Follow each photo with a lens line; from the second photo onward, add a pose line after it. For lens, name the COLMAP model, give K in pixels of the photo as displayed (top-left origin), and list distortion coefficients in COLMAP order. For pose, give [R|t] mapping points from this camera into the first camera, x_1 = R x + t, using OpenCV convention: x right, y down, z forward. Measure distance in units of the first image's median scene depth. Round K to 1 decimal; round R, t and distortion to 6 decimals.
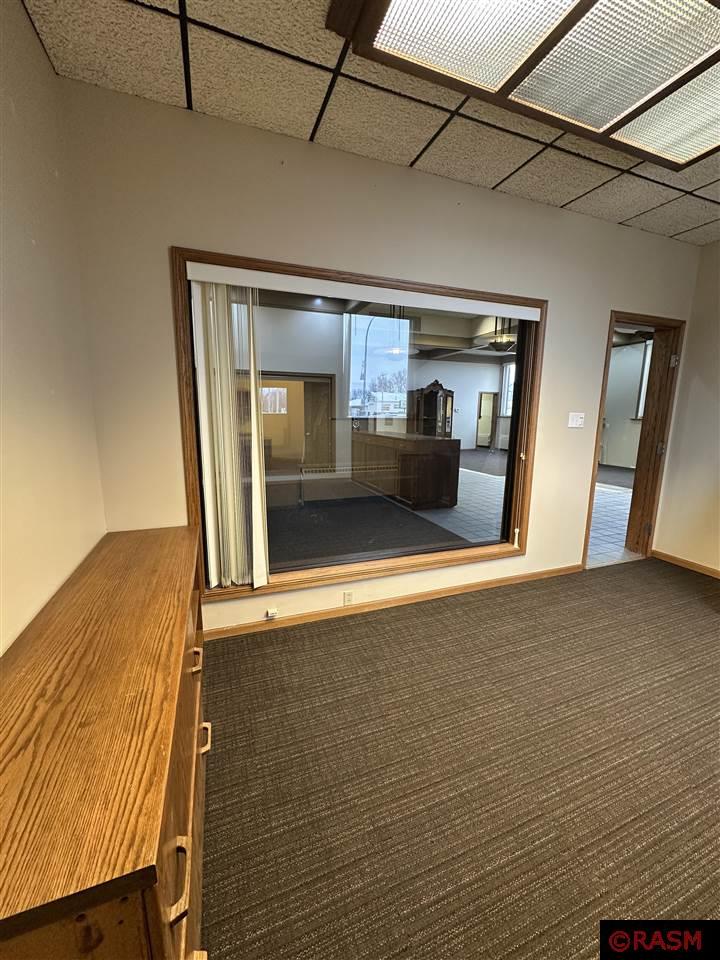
lens RADIAL K [[381.5, 0, 360.0], [0, 381.5, 480.0], [0, 0, 1]] dist [0.017197, 0.000012]
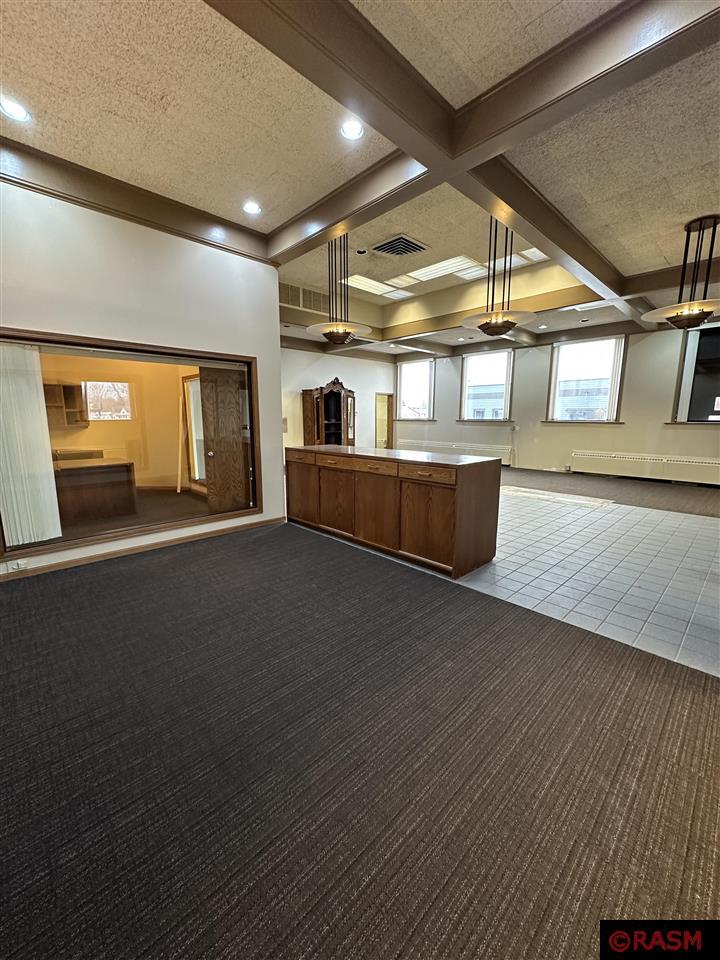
lens RADIAL K [[385.5, 0, 360.0], [0, 385.5, 480.0], [0, 0, 1]] dist [-0.001506, -0.000126]
pose [[0.921079, -0.073725, 0.382333, -0.092231], [0.077525, 0.996975, 0.005480, -0.037980], [-0.381581, 0.024593, 0.924008, 0.203584]]
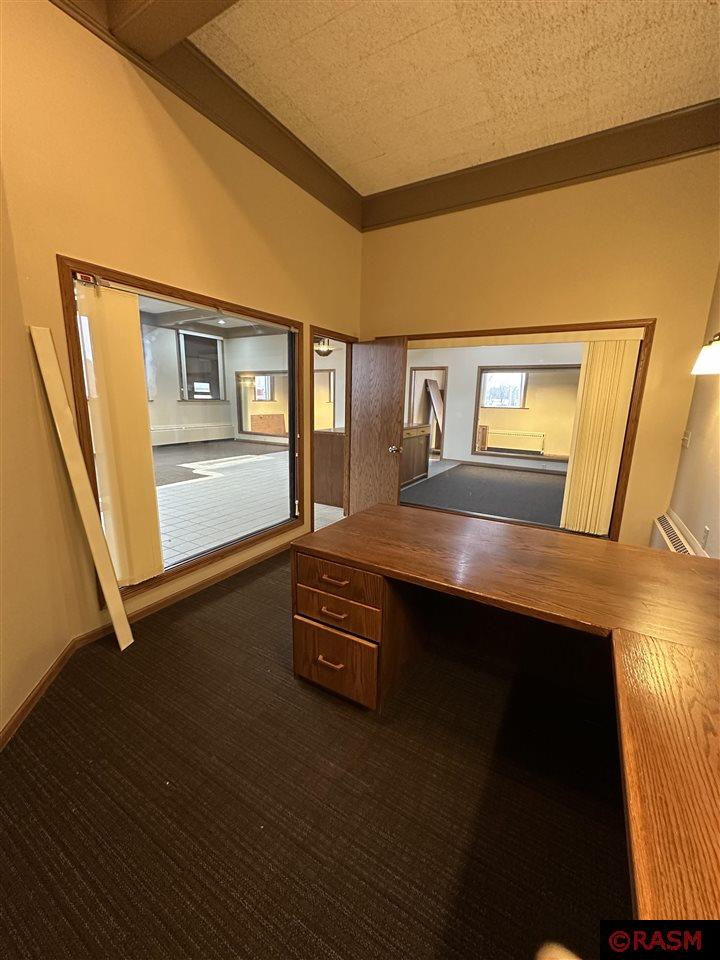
lens RADIAL K [[385.5, 0, 360.0], [0, 385.5, 480.0], [0, 0, 1]] dist [-0.001506, -0.000126]
pose [[-0.618854, -0.185887, 0.763194, -0.217025], [0.110892, 0.941191, 0.319159, -0.099116], [-0.777639, 0.282145, -0.561847, 0.531397]]
